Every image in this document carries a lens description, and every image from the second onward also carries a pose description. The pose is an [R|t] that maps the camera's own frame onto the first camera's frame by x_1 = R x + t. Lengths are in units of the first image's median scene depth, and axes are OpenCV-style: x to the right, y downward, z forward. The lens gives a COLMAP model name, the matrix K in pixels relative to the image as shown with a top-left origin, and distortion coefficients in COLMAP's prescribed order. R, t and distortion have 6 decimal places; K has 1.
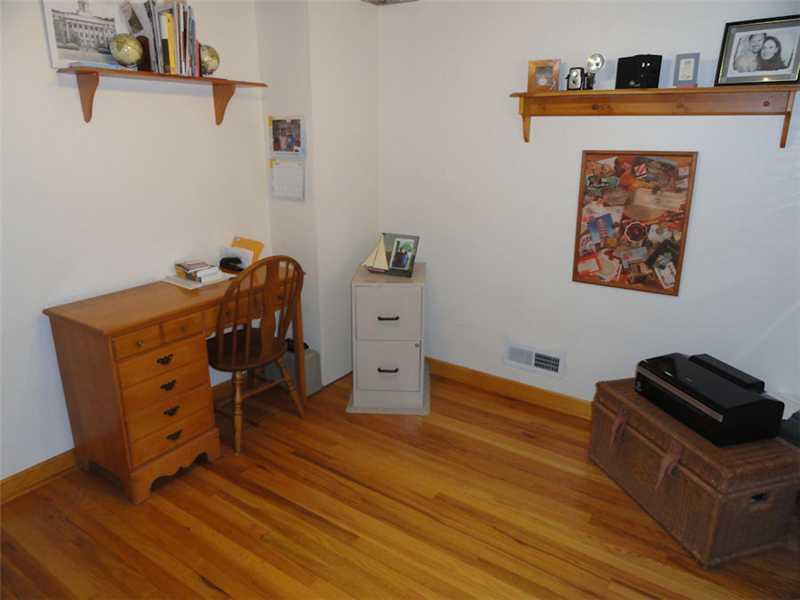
lens RADIAL K [[557.9, 0, 400.0], [0, 557.9, 300.0], [0, 0, 1]] dist [-0.000998, 0.002647]
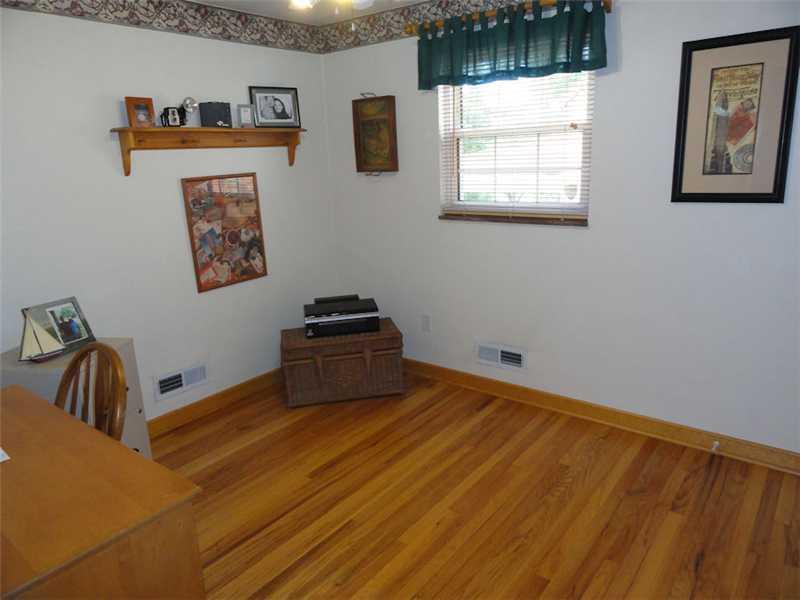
lens RADIAL K [[557.9, 0, 400.0], [0, 557.9, 300.0], [0, 0, 1]] dist [-0.000998, 0.002647]
pose [[0.058031, -0.264780, 0.962561, -0.819630], [0.333408, 0.913966, 0.231312, -0.158045], [-0.940995, 0.307503, 0.141318, 0.499805]]
